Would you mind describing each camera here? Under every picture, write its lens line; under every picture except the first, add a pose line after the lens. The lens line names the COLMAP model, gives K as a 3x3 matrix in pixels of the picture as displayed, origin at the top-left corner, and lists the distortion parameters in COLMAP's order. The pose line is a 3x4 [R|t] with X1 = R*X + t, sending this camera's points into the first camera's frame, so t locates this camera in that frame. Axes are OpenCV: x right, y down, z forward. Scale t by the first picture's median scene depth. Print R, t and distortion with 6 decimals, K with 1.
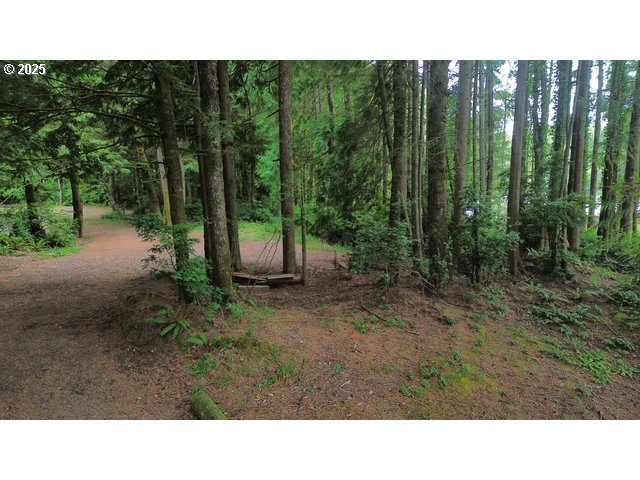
lens RADIAL K [[453.6, 0, 321.7], [0, 453.6, 243.4], [0, 0, 1]] dist [0.079465, -0.071896]
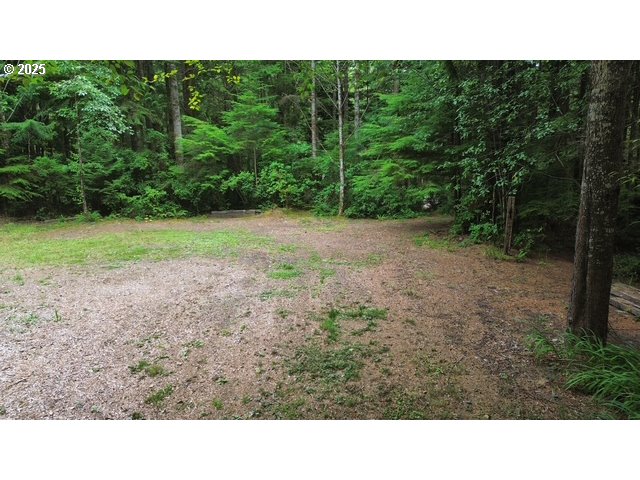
lens RADIAL K [[453.6, 0, 321.7], [0, 453.6, 238.9], [0, 0, 1]] dist [0.079465, -0.071896]
pose [[0.820172, 0.093103, -0.564490, -1.299612], [-0.086385, 0.995511, 0.038681, -0.282807], [0.565557, 0.017039, 0.824533, 2.454275]]
